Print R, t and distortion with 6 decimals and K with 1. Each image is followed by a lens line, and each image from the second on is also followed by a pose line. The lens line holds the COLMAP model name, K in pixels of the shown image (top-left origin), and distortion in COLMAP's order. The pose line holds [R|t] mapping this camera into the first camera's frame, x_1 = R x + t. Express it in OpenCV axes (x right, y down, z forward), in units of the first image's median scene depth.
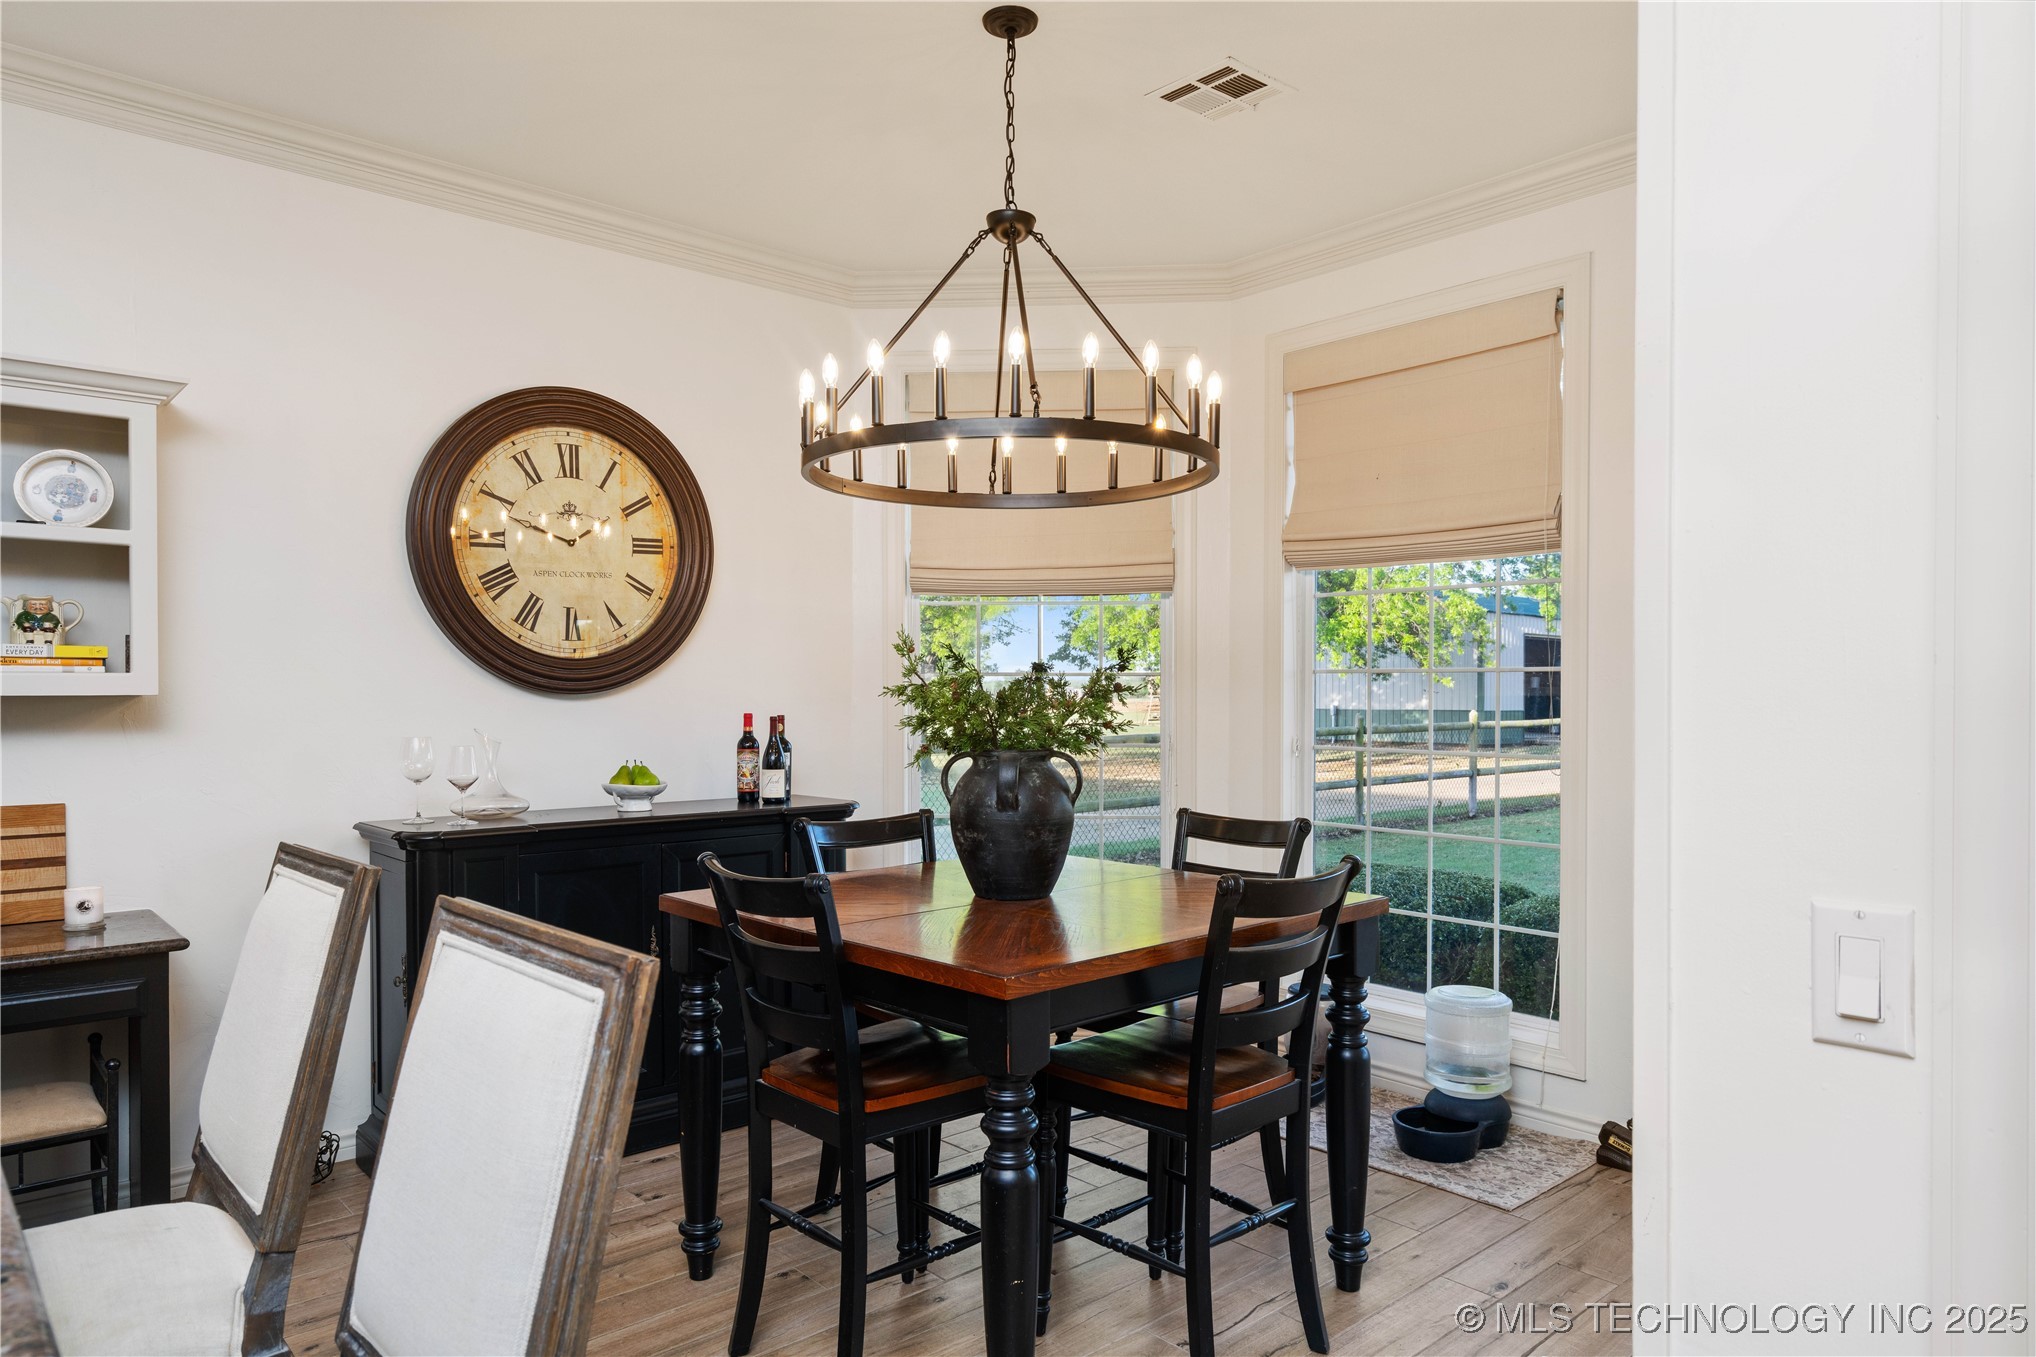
lens RADIAL K [[1264.2, 0, 1023.2], [0, 1264.2, 698.0], [0, 0, 1]] dist [0.000038, 0.000017]
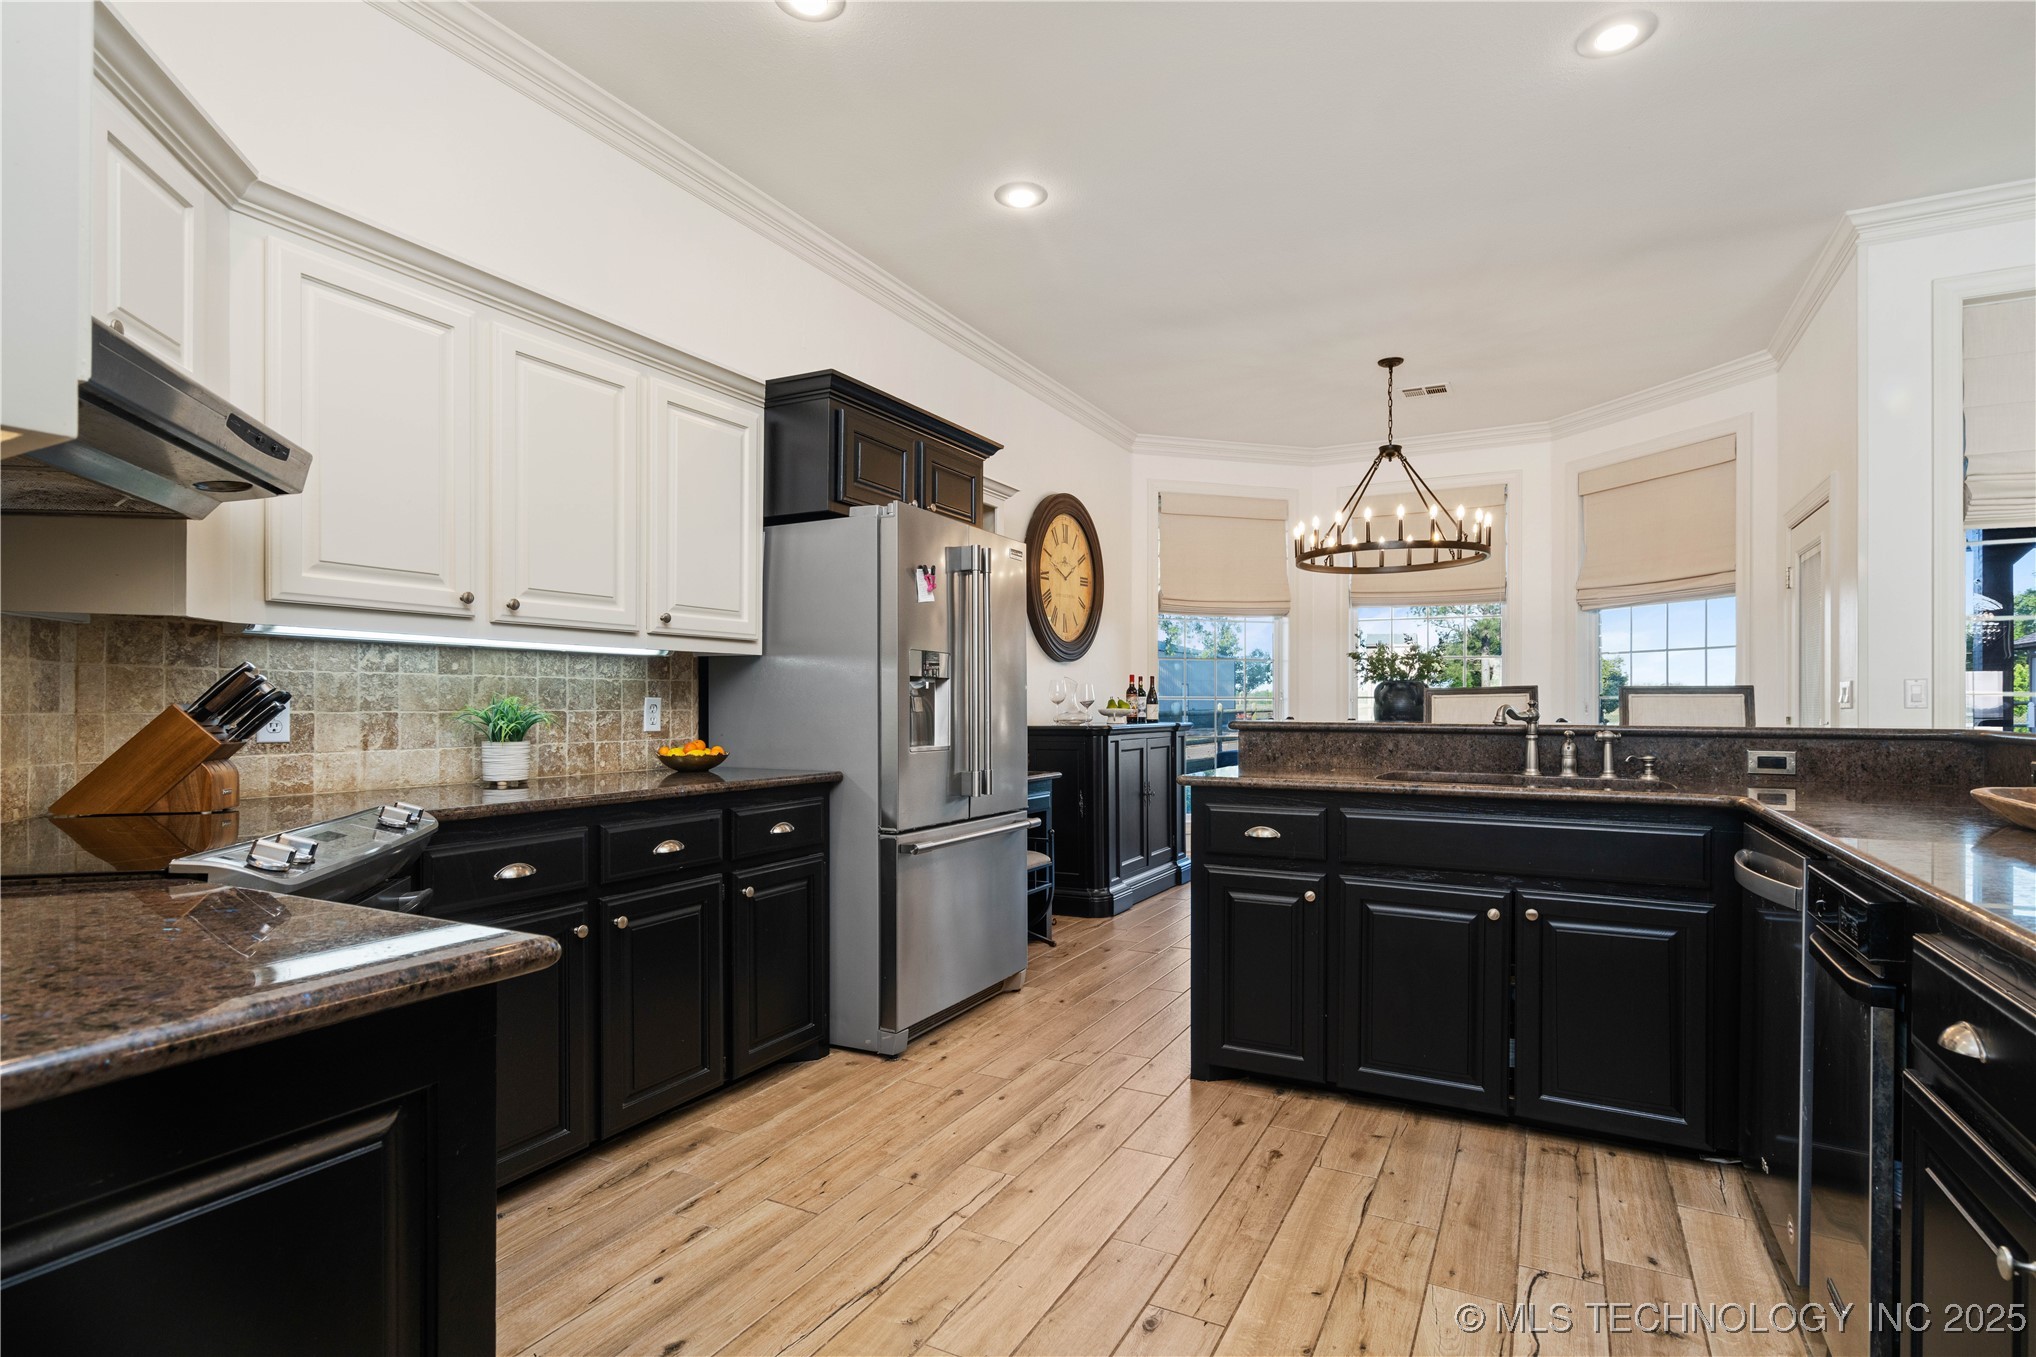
lens RADIAL K [[998.7, 0, 1029.8], [0, 998.7, 696.1], [0, 0, 1]] dist [-0.000251, -0.000383]
pose [[0.940320, 0.004361, 0.340265, -0.909617], [-0.000303, 0.999928, -0.011977, 0.064794], [-0.340292, 0.011159, 0.940253, -0.339057]]
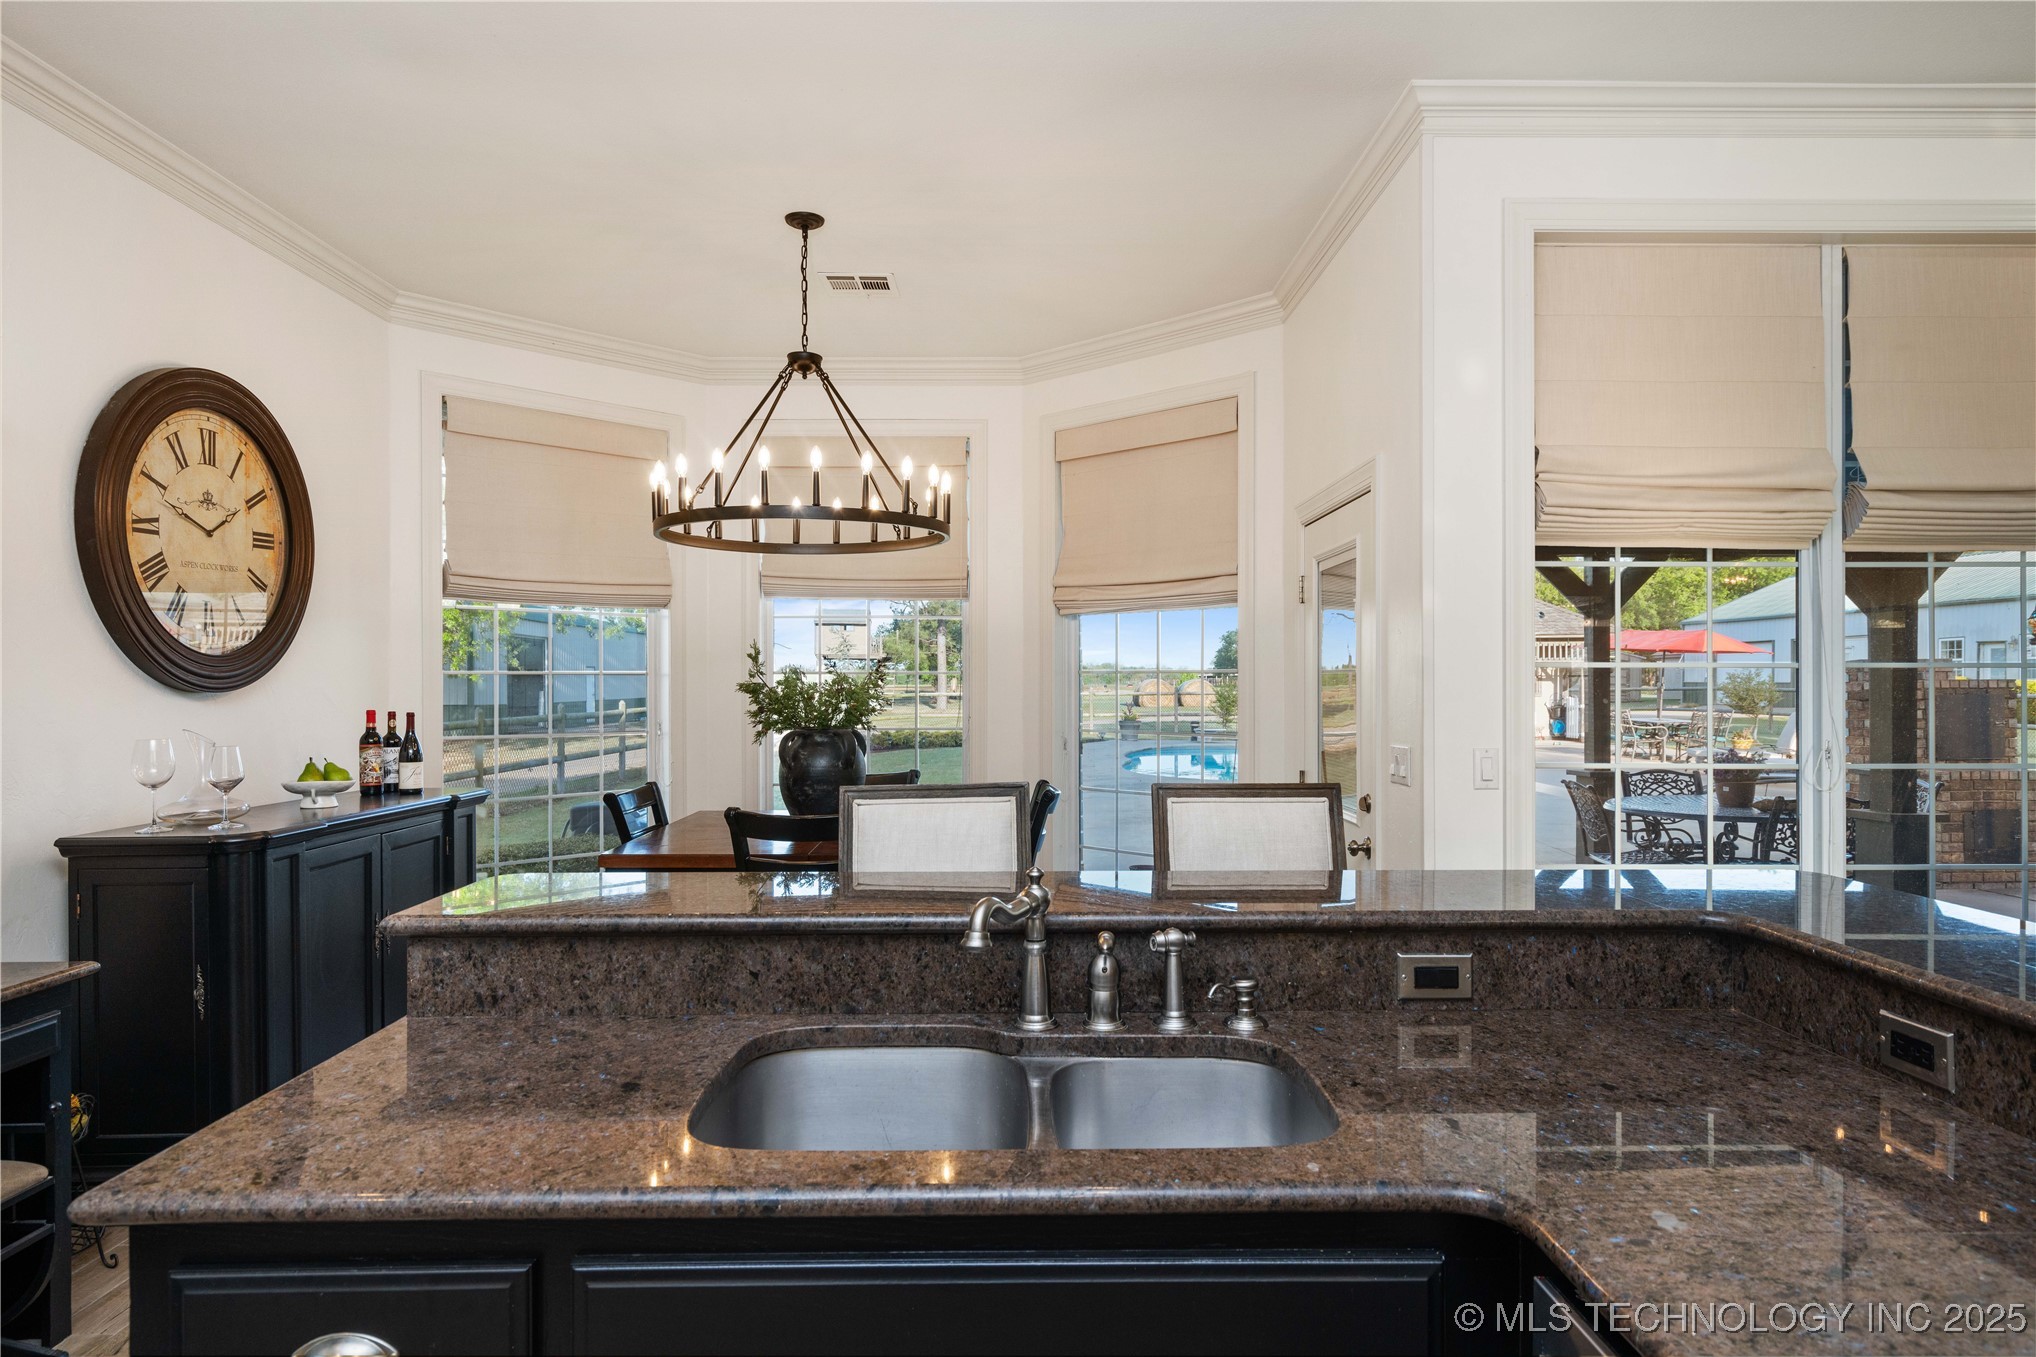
lens RADIAL K [[1187.0, 0, 1027.6], [0, 1187.0, 690.6], [0, 0, 1]] dist [0.002193, 0.000520]
pose [[0.661571, -0.003996, 0.749871, -0.632115], [0.005711, 0.999984, 0.000291, -0.001105], [-0.749860, 0.004090, 0.661583, -0.054623]]
